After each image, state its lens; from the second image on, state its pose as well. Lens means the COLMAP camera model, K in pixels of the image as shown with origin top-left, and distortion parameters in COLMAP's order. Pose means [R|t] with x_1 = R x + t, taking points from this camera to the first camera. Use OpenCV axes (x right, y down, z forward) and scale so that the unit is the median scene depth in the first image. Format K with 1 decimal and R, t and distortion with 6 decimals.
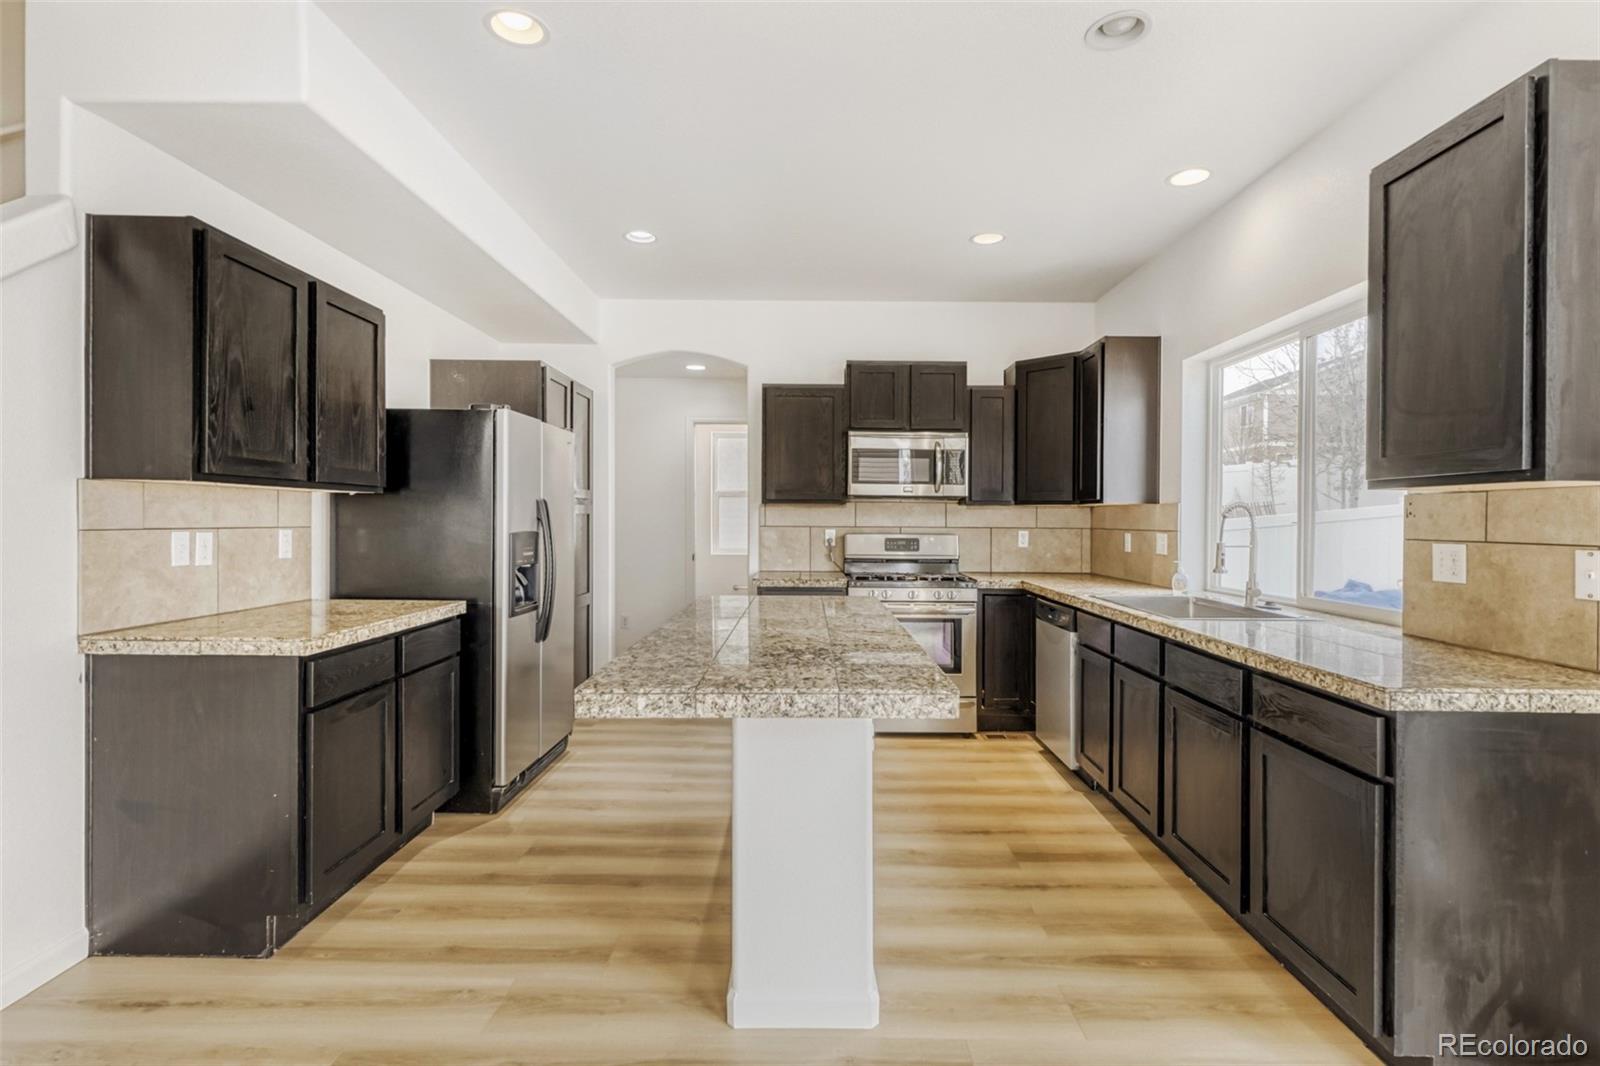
lens RADIAL K [[781.8, 0, 796.4], [0, 781.8, 521.0], [0, 0, 1]] dist [0.016248, -0.005340]
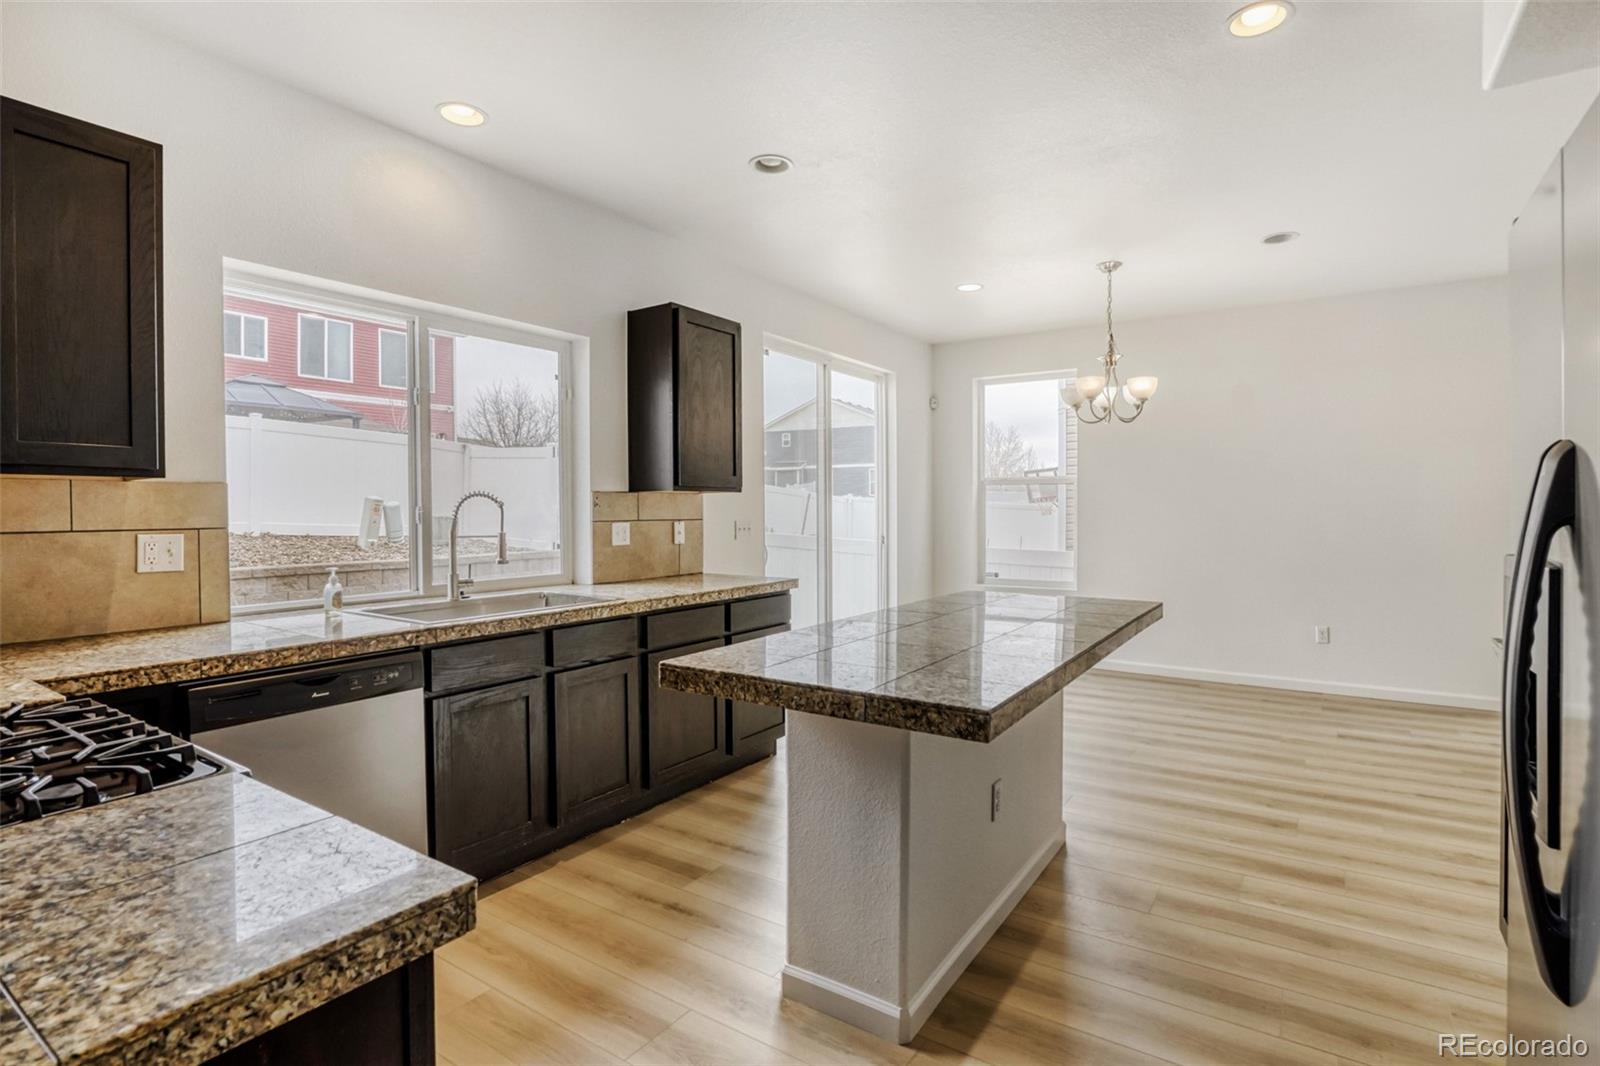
lens RADIAL K [[781.8, 0, 824.1], [0, 781.8, 523.3], [0, 0, 1]] dist [0.016248, -0.005340]
pose [[-0.855664, -0.015270, 0.517306, -0.284722], [-0.002437, 0.999672, 0.025479, -0.009321], [-0.517525, 0.020541, -0.855421, 1.540267]]
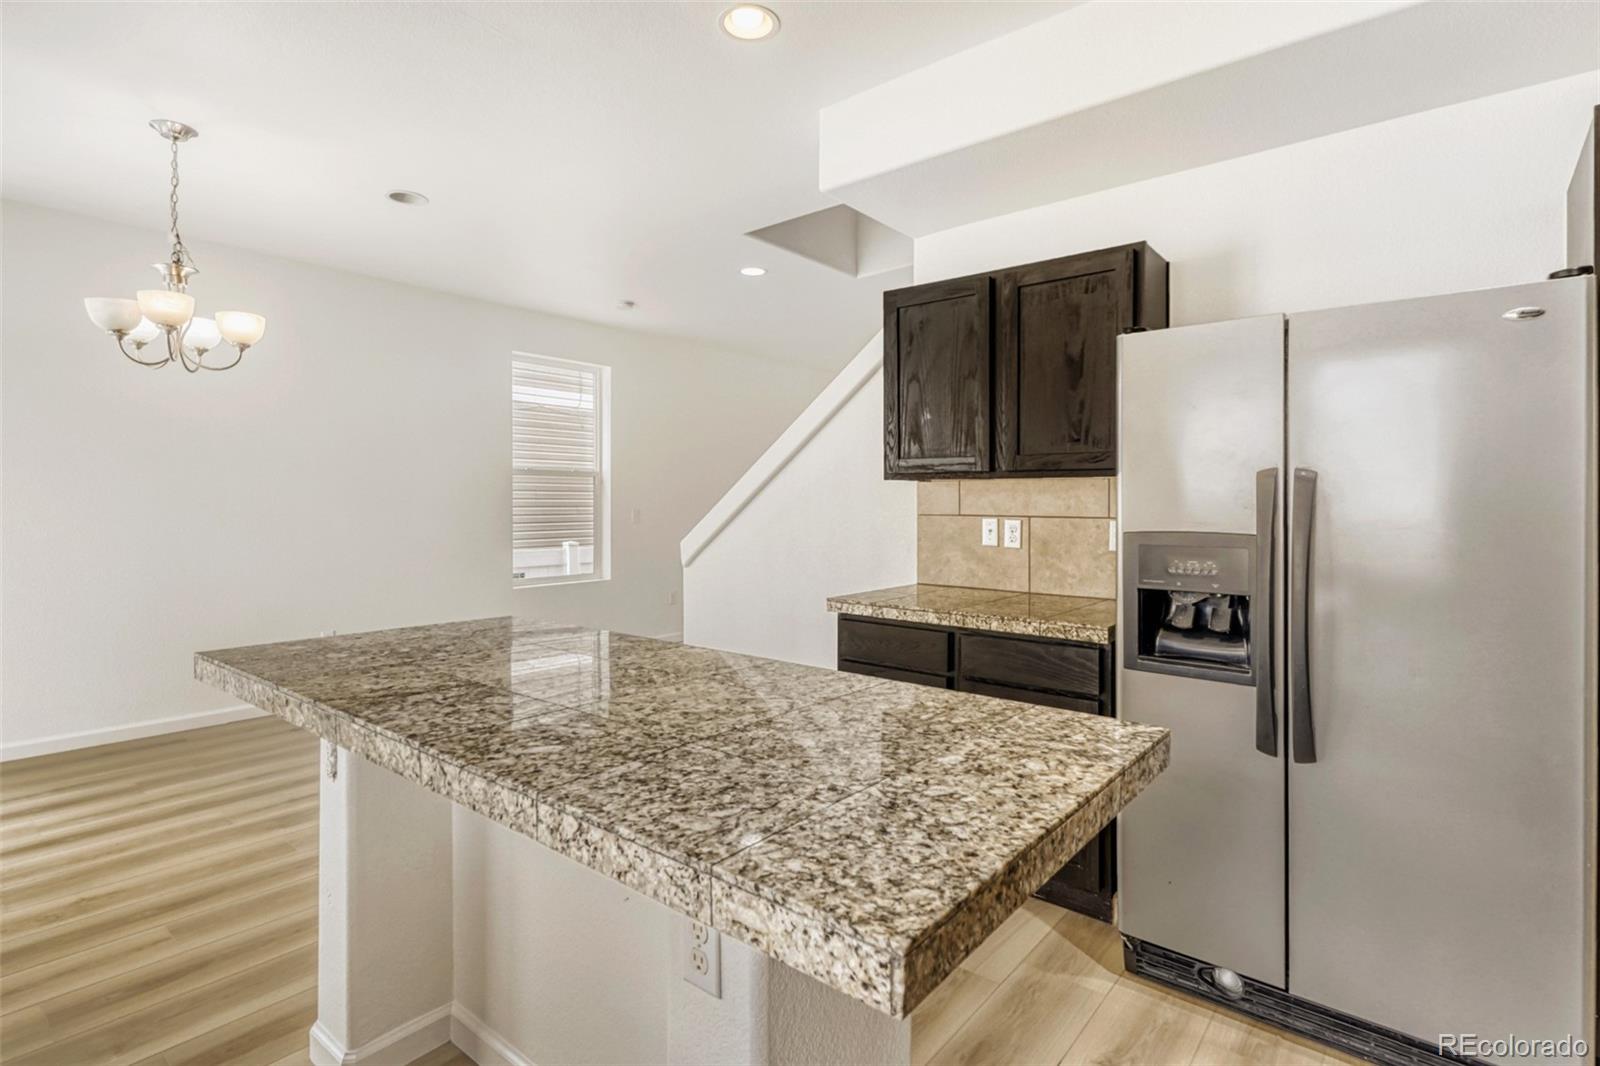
lens RADIAL K [[781.8, 0, 804.9], [0, 781.8, 523.8], [0, 0, 1]] dist [0.016248, -0.005340]
pose [[-0.603370, 0.008953, -0.797411, 0.292917], [-0.014010, 0.999664, 0.021824, -0.000085], [0.797338, 0.024340, -0.603042, 1.204296]]
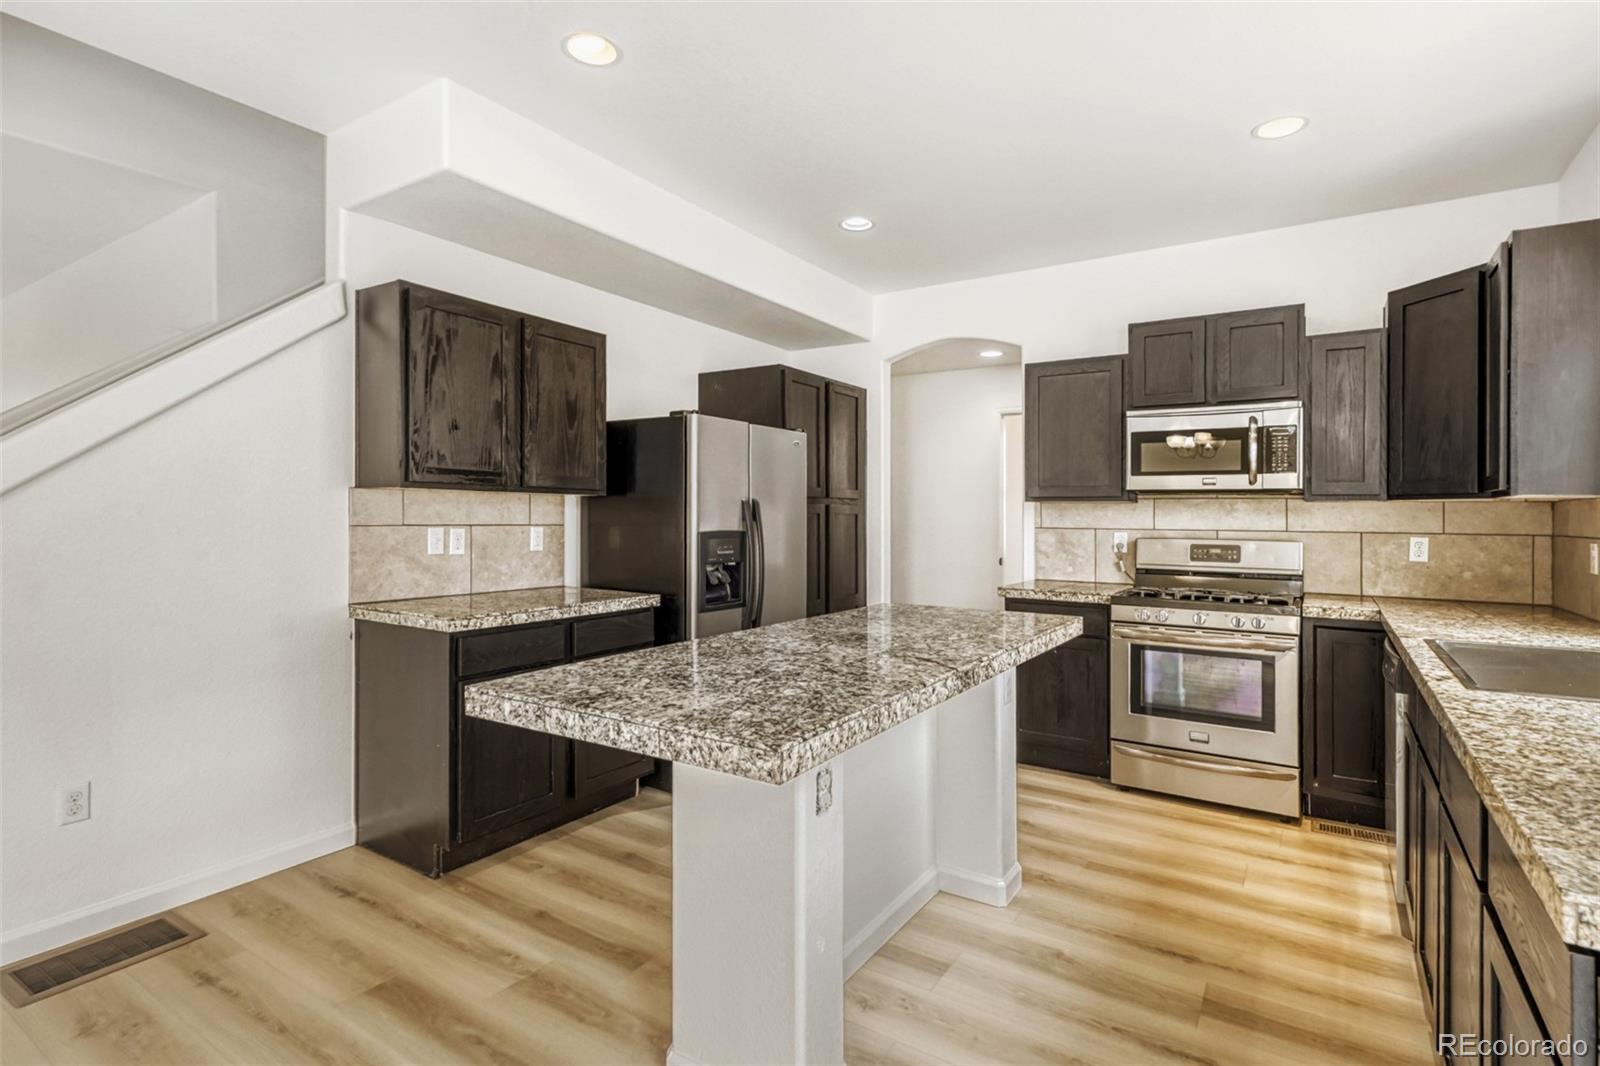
lens RADIAL K [[781.8, 0, 799.8], [0, 781.8, 517.2], [0, 0, 1]] dist [0.016248, -0.005340]
pose [[0.842383, -0.000006, -0.538879, 0.319728], [-0.003902, 0.999974, -0.006111, 0.001720], [0.538865, 0.007250, 0.842361, 0.197709]]
